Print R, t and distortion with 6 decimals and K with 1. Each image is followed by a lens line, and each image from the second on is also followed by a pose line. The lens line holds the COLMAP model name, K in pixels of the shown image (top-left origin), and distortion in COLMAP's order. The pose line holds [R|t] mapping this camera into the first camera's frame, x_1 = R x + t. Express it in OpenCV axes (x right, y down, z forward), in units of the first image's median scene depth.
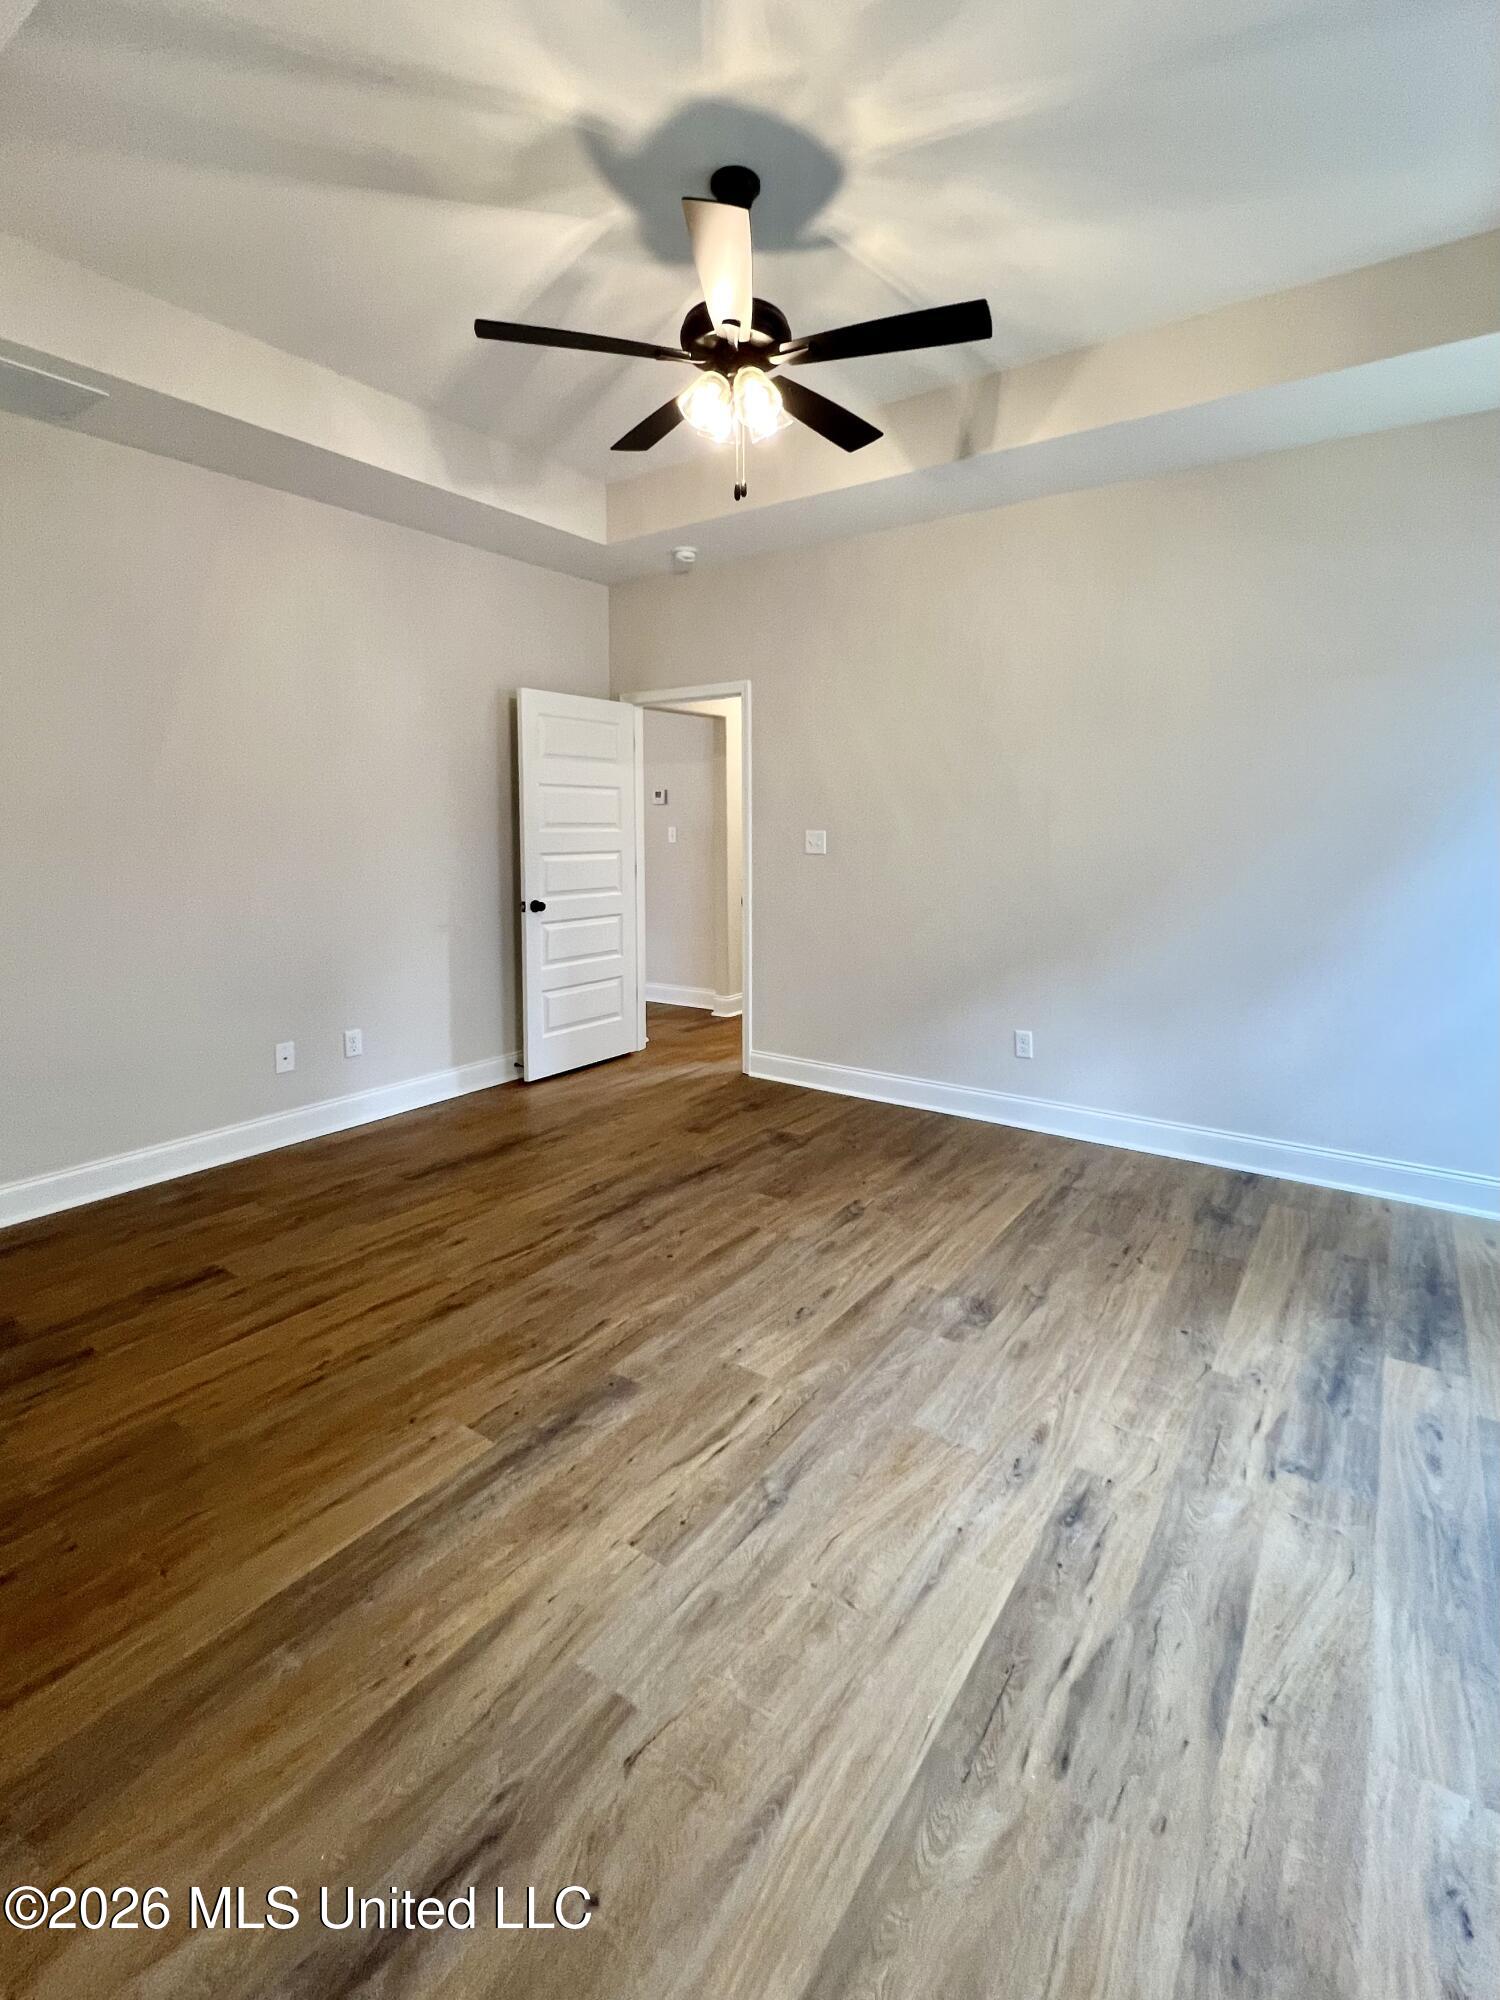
lens RADIAL K [[885.1, 0, 805.0], [0, 885.1, 967.3], [0, 0, 1]] dist [0.000789, 0.000445]
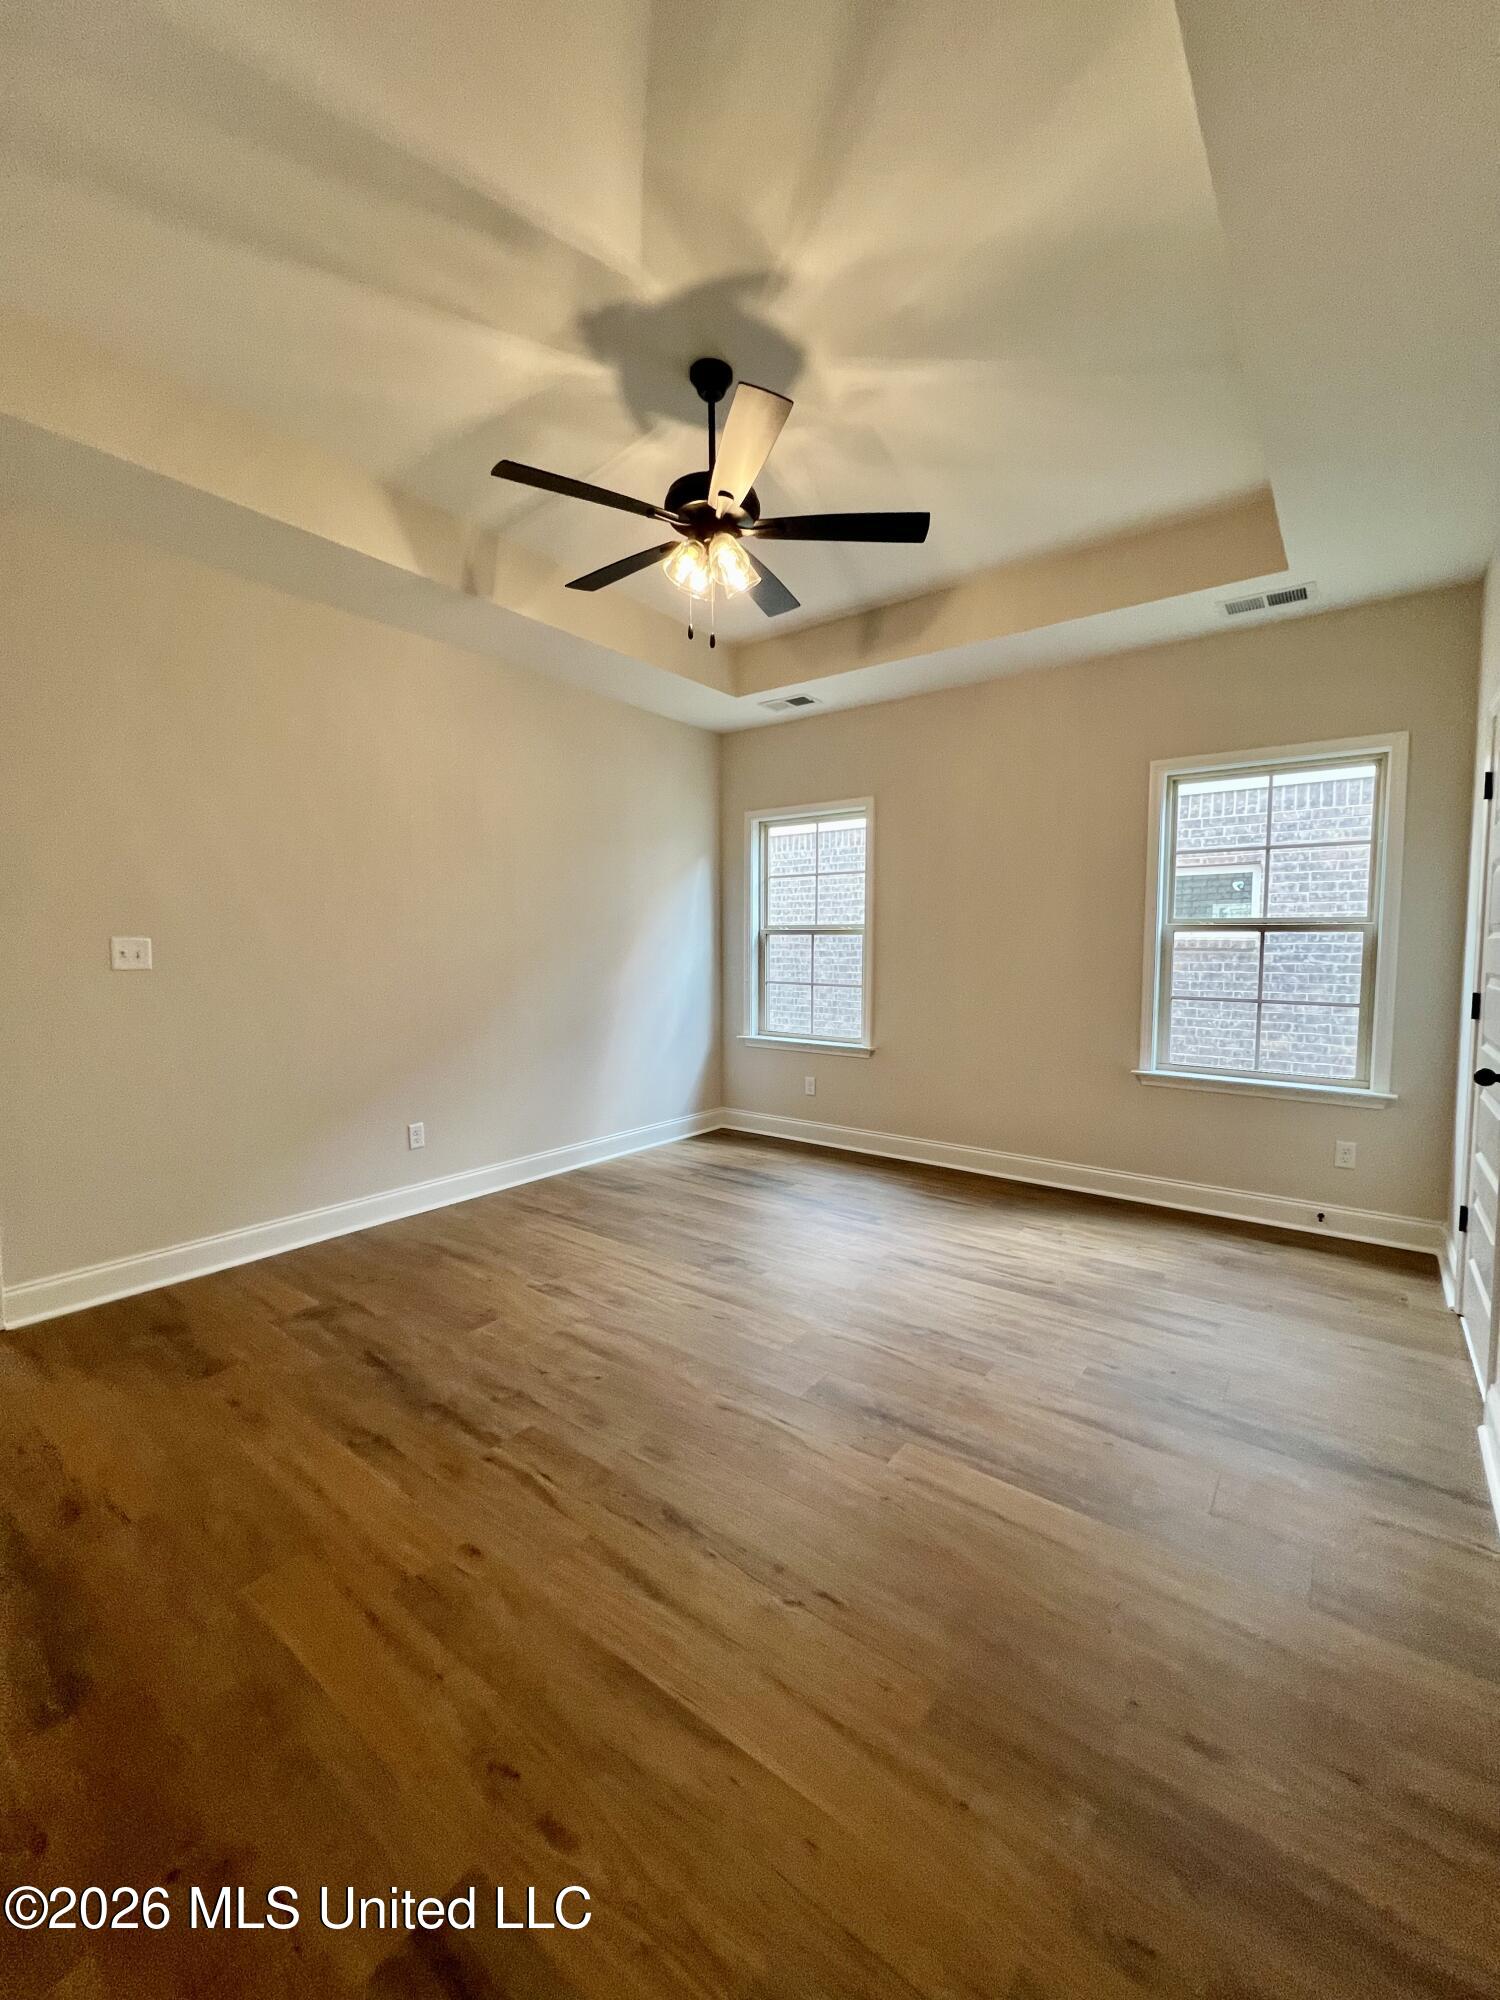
lens RADIAL K [[808.8, 0, 706.7], [0, 808.8, 999.2], [0, 0, 1]] dist [-0.000536, 0.000170]
pose [[0.099933, -0.064017, 0.992933, -1.022897], [0.159237, 0.986095, 0.047550, -0.100229], [-0.982170, 0.153360, 0.108737, 0.765453]]
